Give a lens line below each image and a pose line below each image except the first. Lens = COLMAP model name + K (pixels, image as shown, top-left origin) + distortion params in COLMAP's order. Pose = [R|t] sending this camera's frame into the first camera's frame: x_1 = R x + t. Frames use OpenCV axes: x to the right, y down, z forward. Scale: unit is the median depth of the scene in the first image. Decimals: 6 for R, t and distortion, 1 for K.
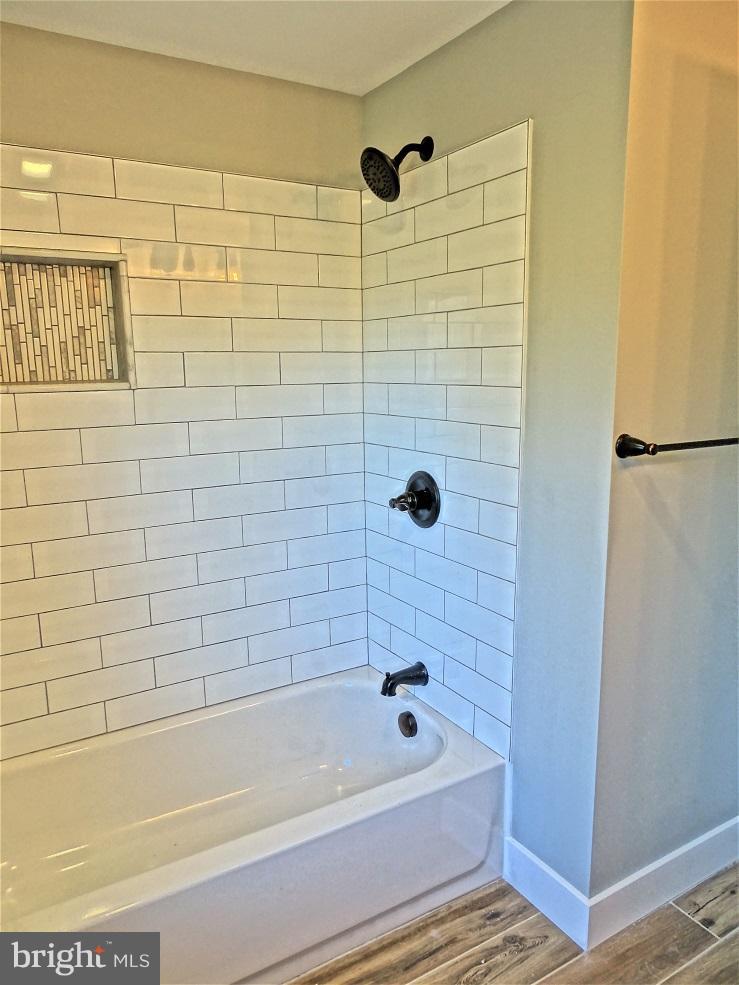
lens RADIAL K [[703.5, 0, 369.9], [0, 703.5, 495.6], [0, 0, 1]] dist [0.004085, -0.000932]
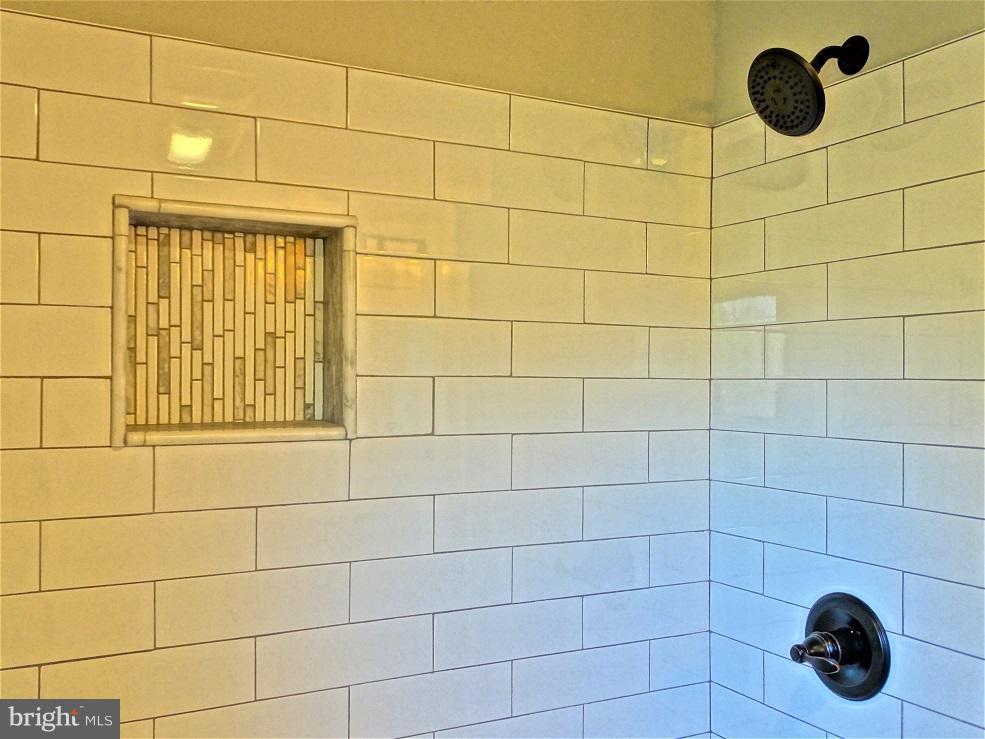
lens RADIAL K [[924.7, 0, 492.4], [0, 924.7, 370.0], [0, 0, 1]] dist [0.001916, -0.011379]
pose [[0.998102, 0.015374, -0.059633, -0.177805], [-0.026760, 0.980411, -0.195139, -0.062801], [0.055465, 0.196364, 0.978961, 0.256345]]
